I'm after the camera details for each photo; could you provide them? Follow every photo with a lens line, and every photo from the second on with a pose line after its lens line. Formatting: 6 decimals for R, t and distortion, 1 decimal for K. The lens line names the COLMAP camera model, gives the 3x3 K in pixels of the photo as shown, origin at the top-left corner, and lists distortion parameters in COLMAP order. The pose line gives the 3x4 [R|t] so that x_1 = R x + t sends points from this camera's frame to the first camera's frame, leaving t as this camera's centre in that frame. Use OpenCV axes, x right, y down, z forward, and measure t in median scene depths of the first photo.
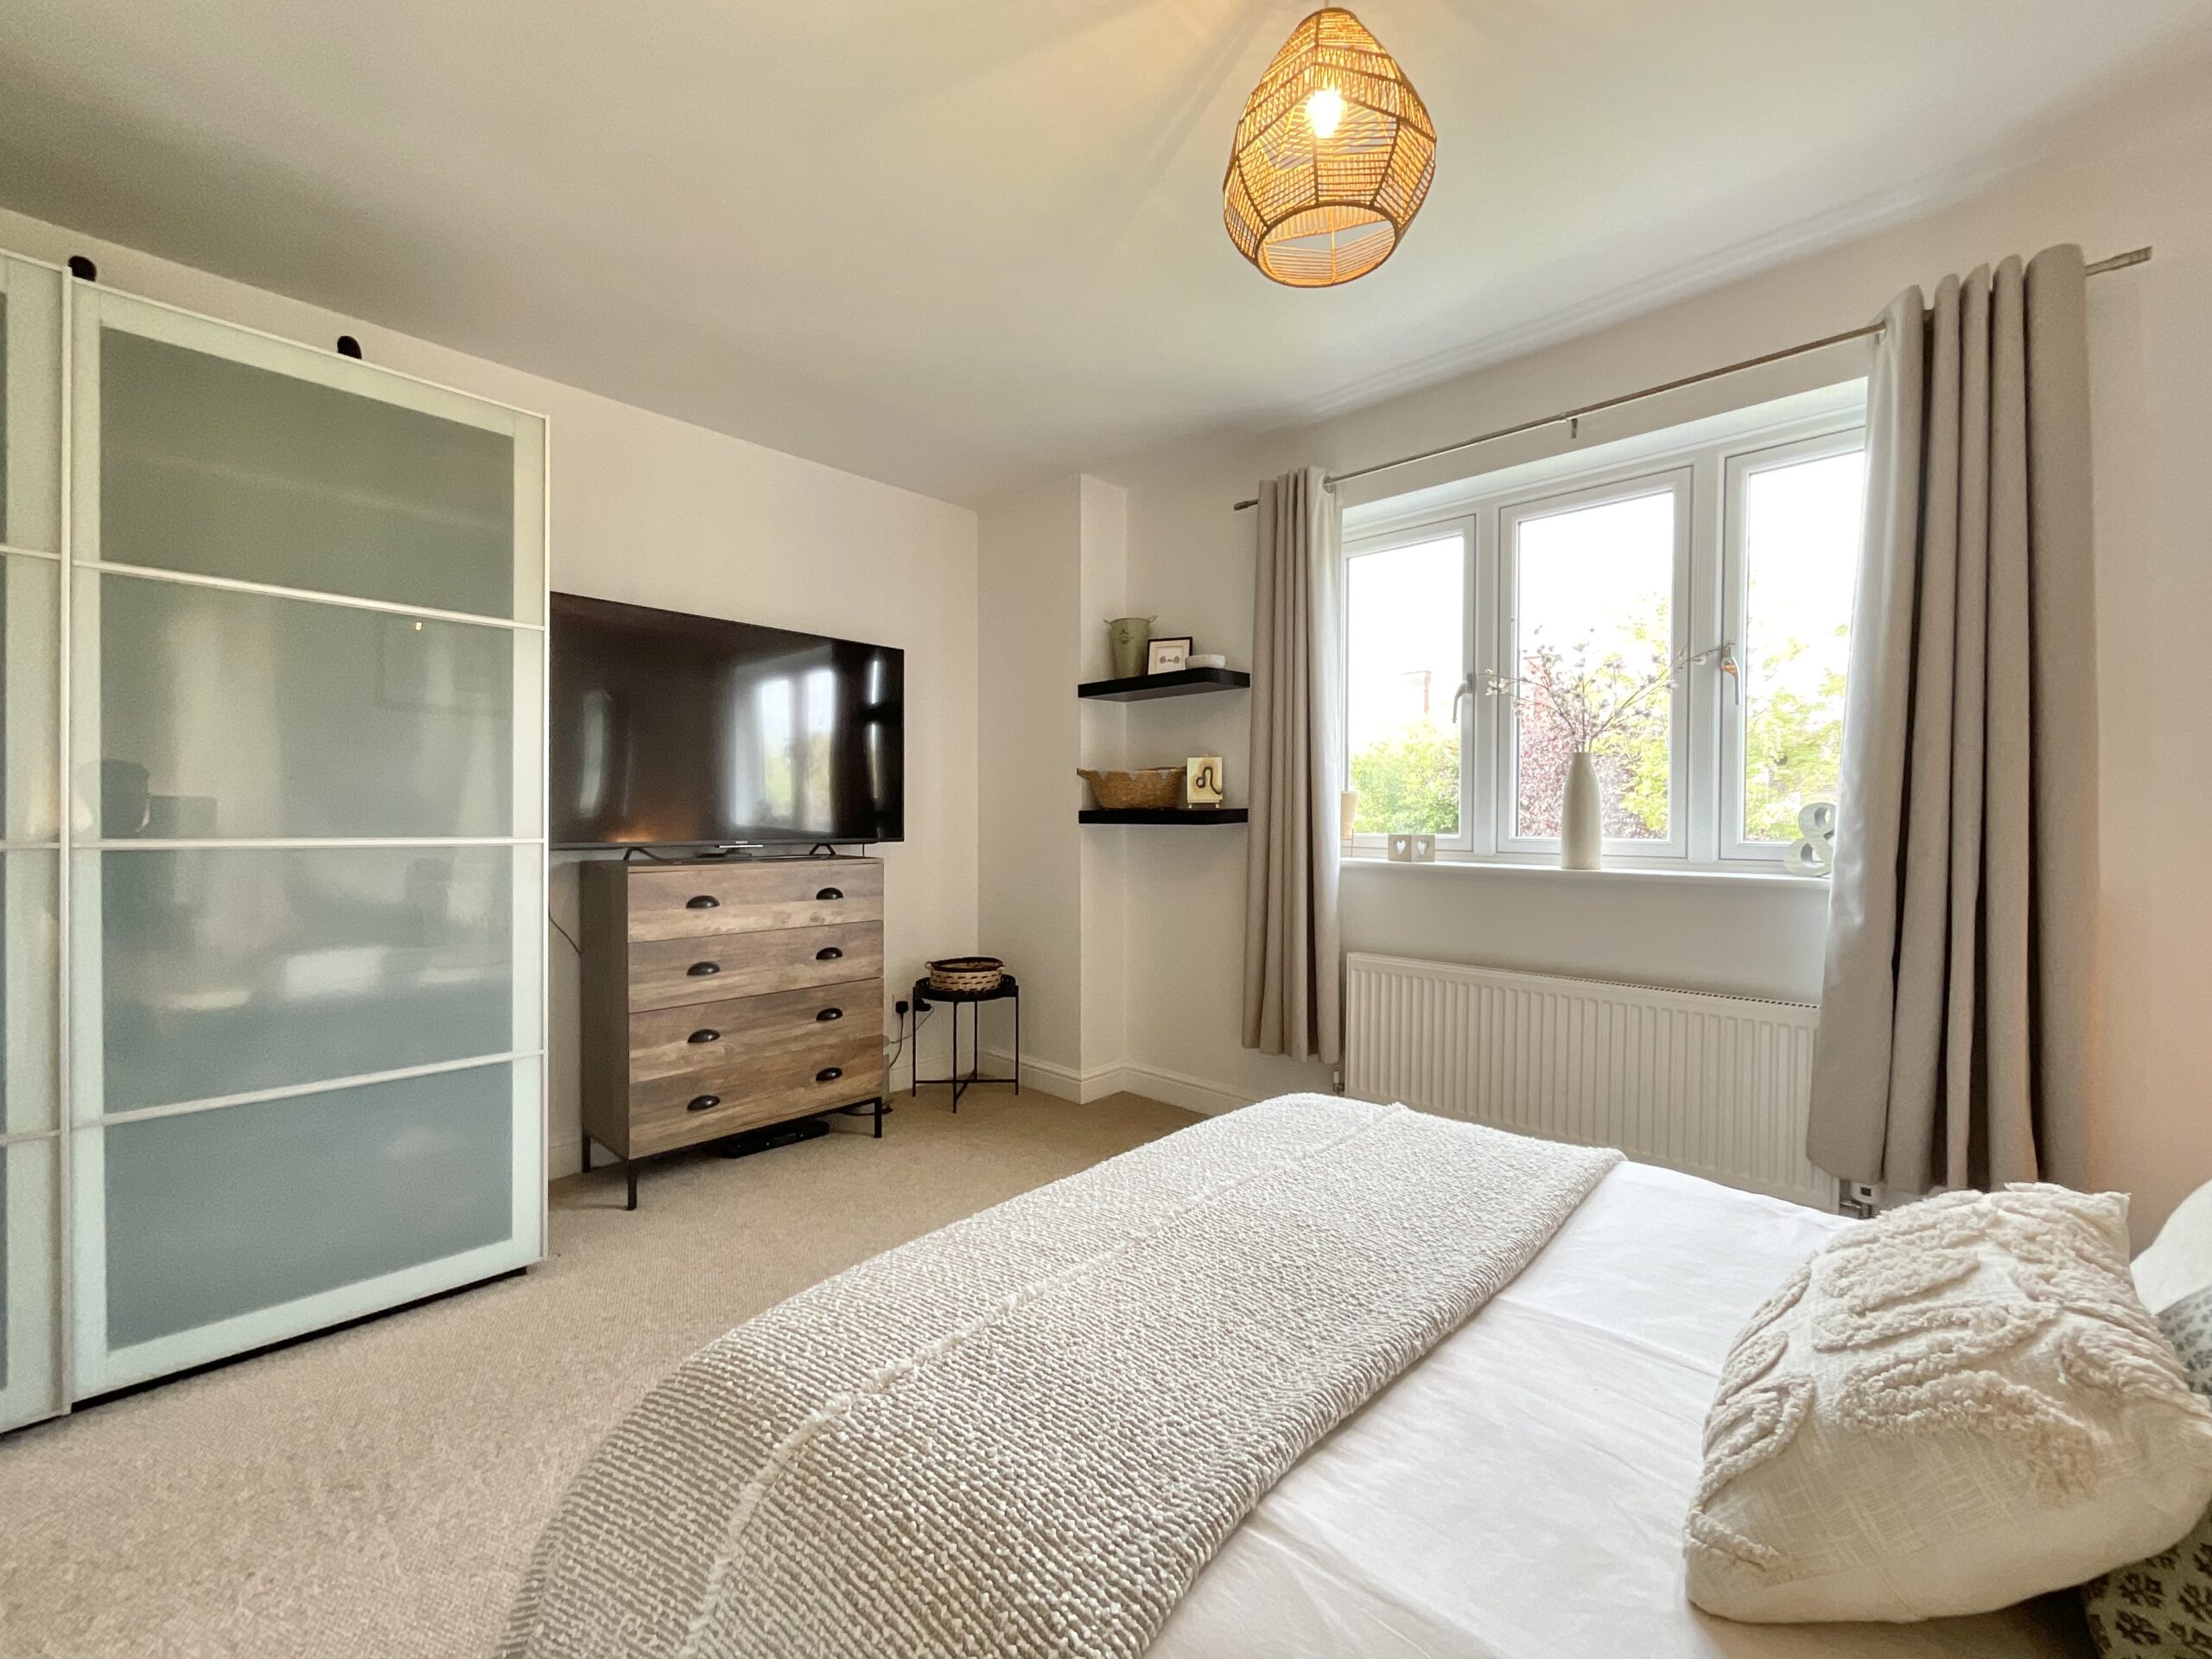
lens RADIAL K [[899.2, 0, 1111.3], [0, 899.2, 831.2], [0, 0, 1]] dist [0.001164, -0.000205]
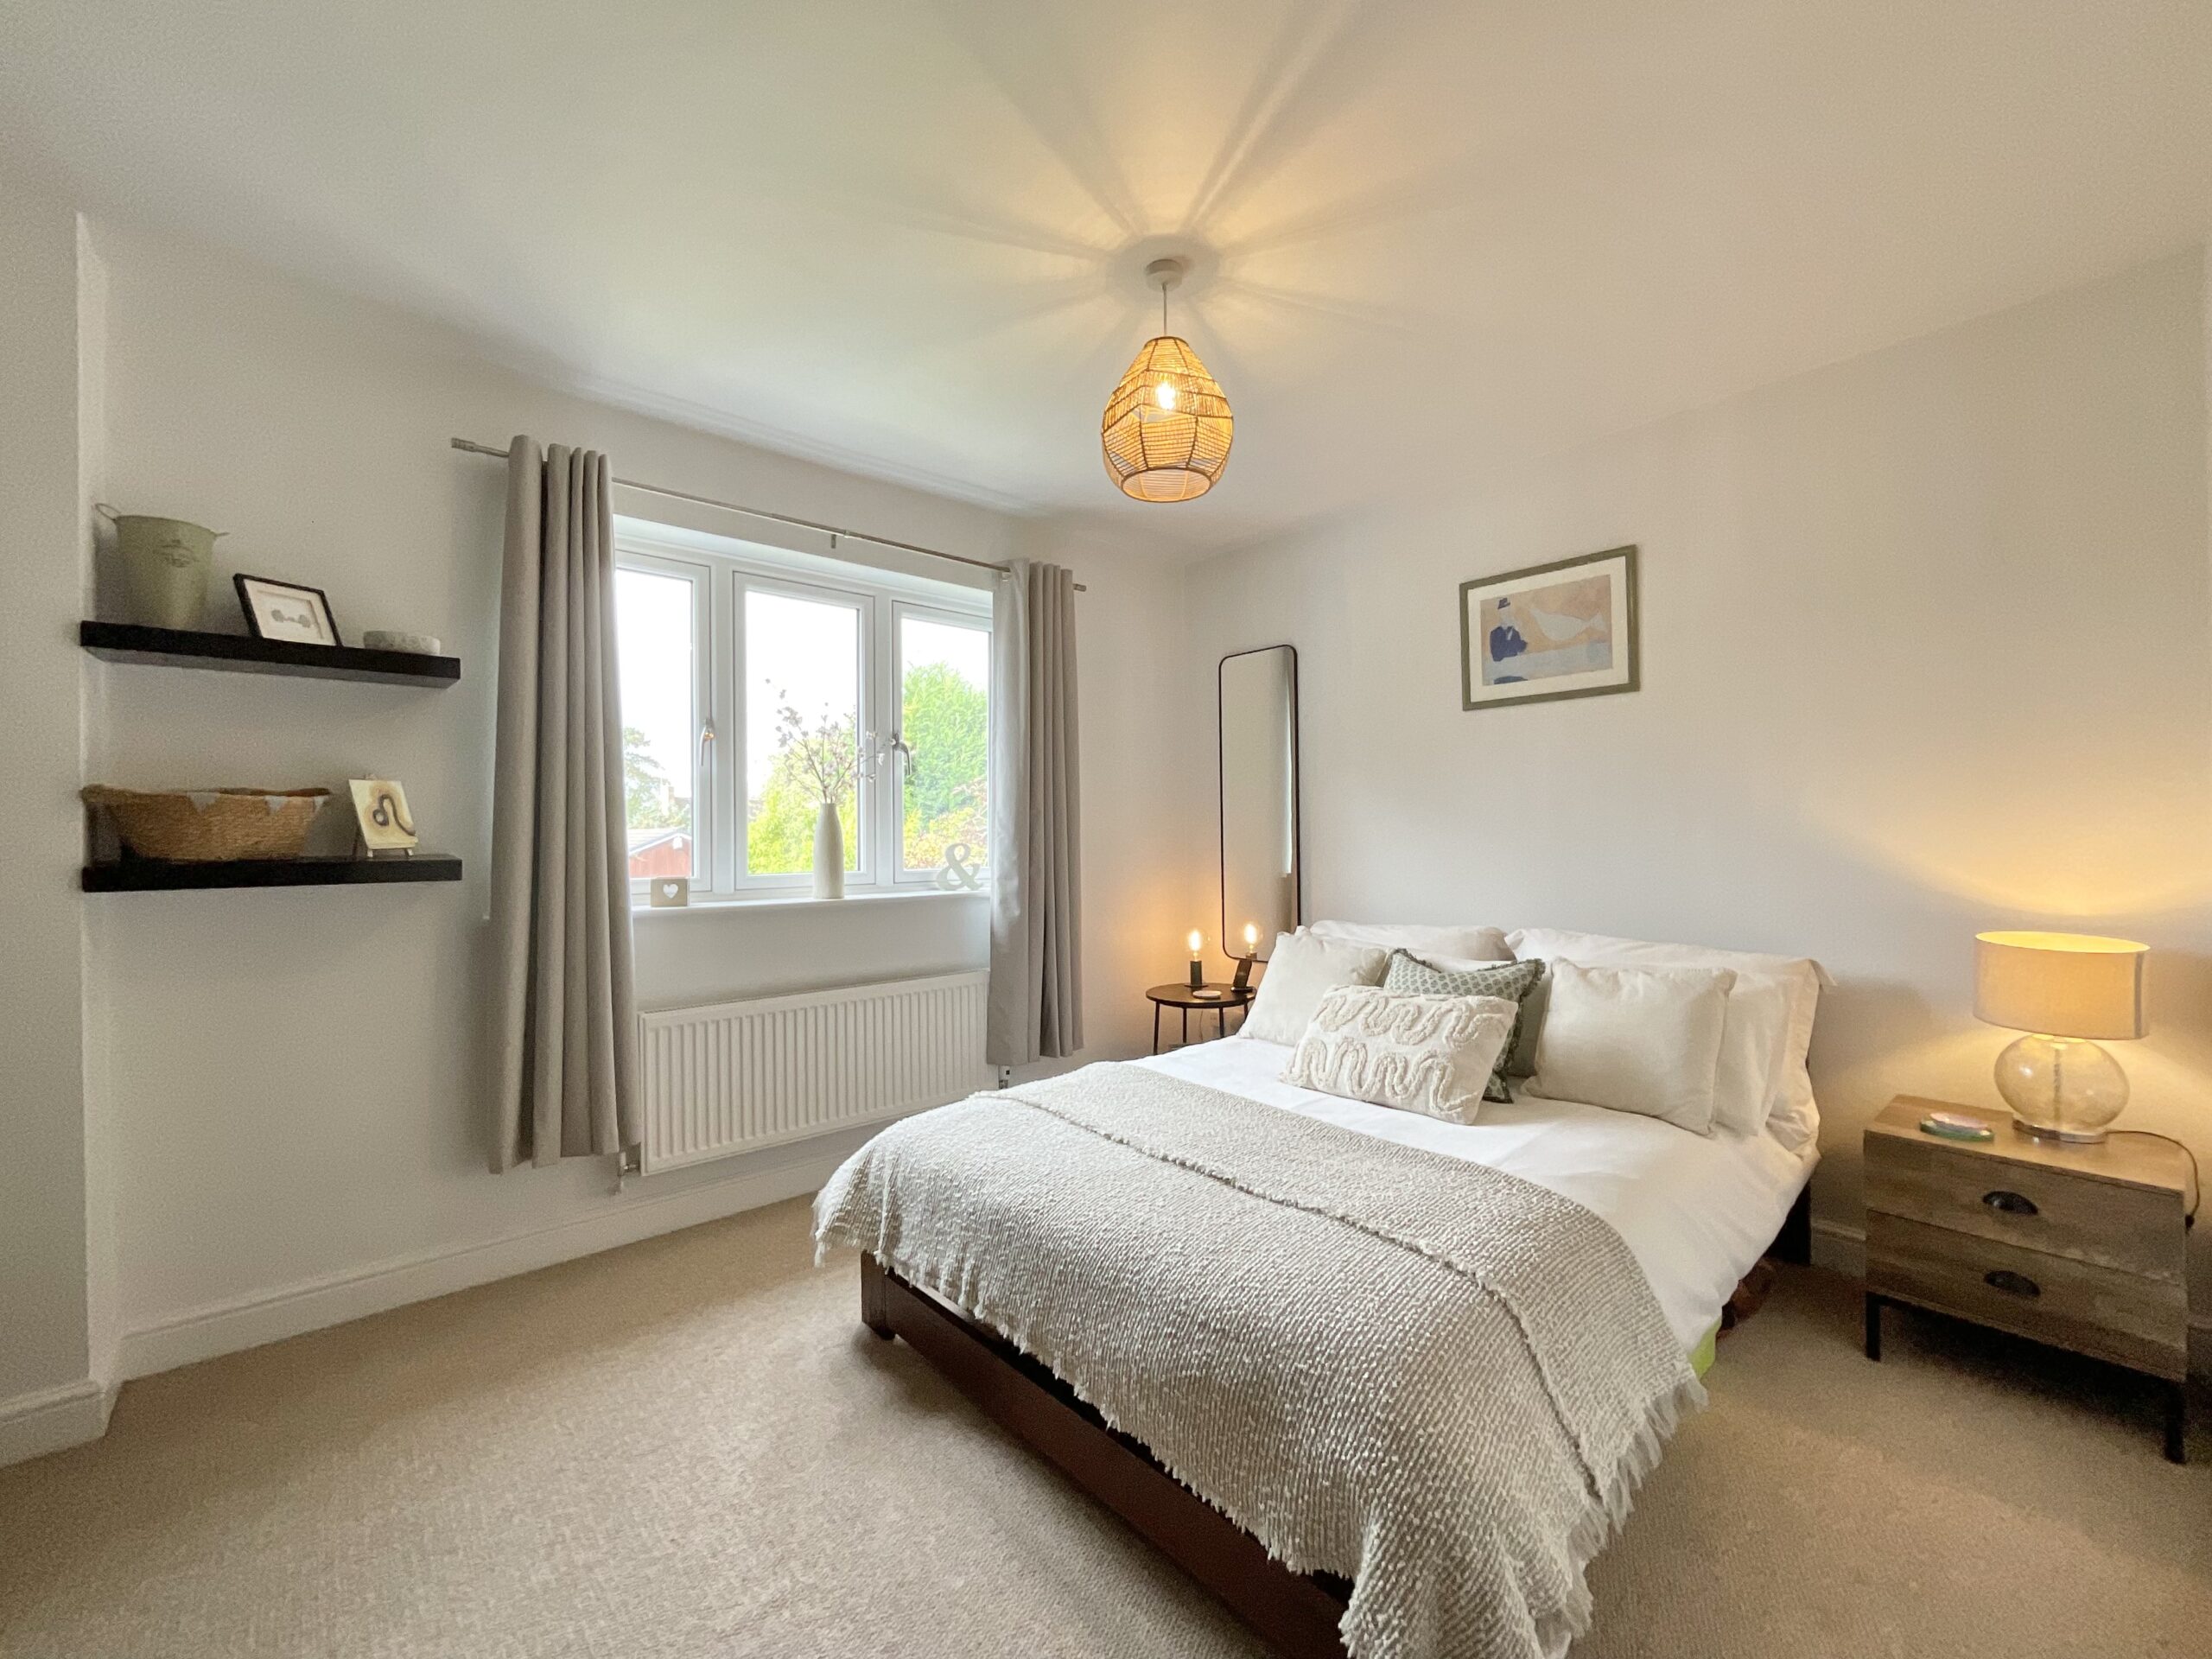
lens RADIAL K [[899.2, 0, 1111.3], [0, 899.2, 831.2], [0, 0, 1]] dist [0.001164, -0.000205]
pose [[0.098678, -0.001067, 0.995119, -0.585154], [0.023737, 0.999717, -0.001282, -0.034481], [-0.994836, 0.023747, 0.098676, 0.441562]]
